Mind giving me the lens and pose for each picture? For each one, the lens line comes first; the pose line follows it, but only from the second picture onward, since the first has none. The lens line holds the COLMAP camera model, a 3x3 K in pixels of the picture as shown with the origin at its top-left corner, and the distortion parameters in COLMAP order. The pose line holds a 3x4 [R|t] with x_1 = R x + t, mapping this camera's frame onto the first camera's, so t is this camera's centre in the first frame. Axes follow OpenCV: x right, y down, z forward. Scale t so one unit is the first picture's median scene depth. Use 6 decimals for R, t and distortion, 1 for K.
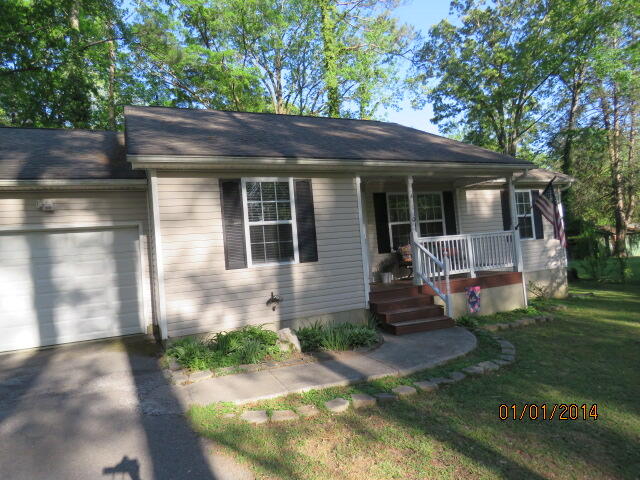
lens RADIAL K [[409.2, 0, 320.0], [0, 409.2, 240.0], [0, 0, 1]] dist [-0.005703, -0.005451]
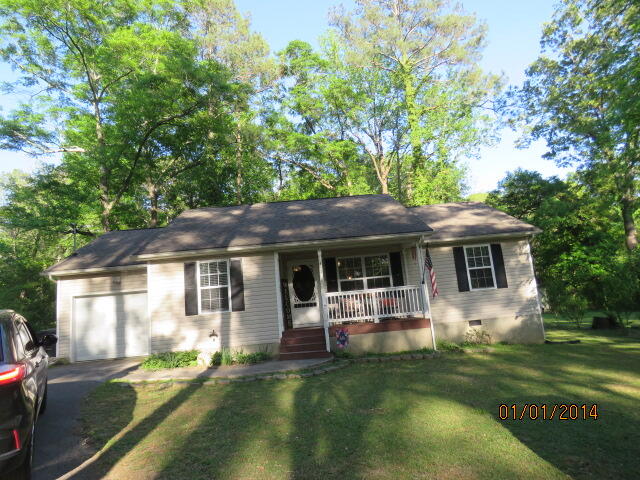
lens RADIAL K [[409.5, 0, 320.0], [0, 409.5, 240.0], [0, 0, 1]] dist [-0.003759, -0.001240]
pose [[0.919203, -0.067063, -0.388032, 0.765360], [0.025078, 0.993361, -0.112275, -0.028767], [0.392986, 0.093472, 0.914782, -0.298239]]
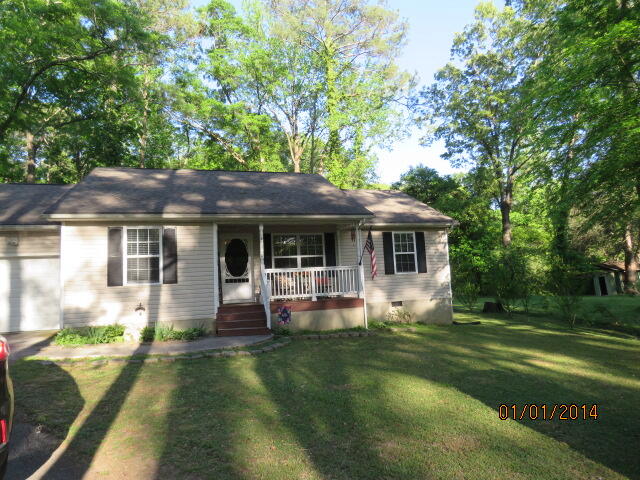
lens RADIAL K [[409.2, 0, 320.0], [0, 409.2, 240.0], [0, 0, 1]] dist [-0.005703, -0.005451]
pose [[0.989518, 0.019640, -0.143066, 0.603944], [-0.028830, 0.997632, -0.062452, -0.022551], [0.141500, 0.065922, 0.987741, -0.319011]]
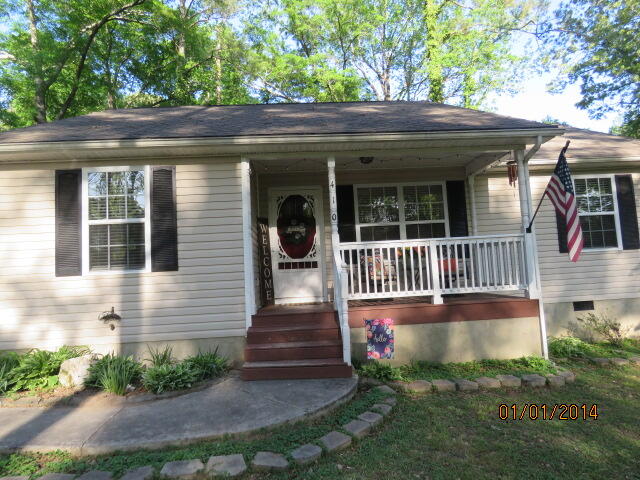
lens RADIAL K [[409.2, 0, 320.0], [0, 409.2, 240.0], [0, 0, 1]] dist [-0.005703, -0.005451]
pose [[0.932318, 0.006244, -0.361585, 0.456971], [-0.014662, 0.999681, -0.020543, 0.004683], [0.361342, 0.024455, 0.932113, 0.319774]]
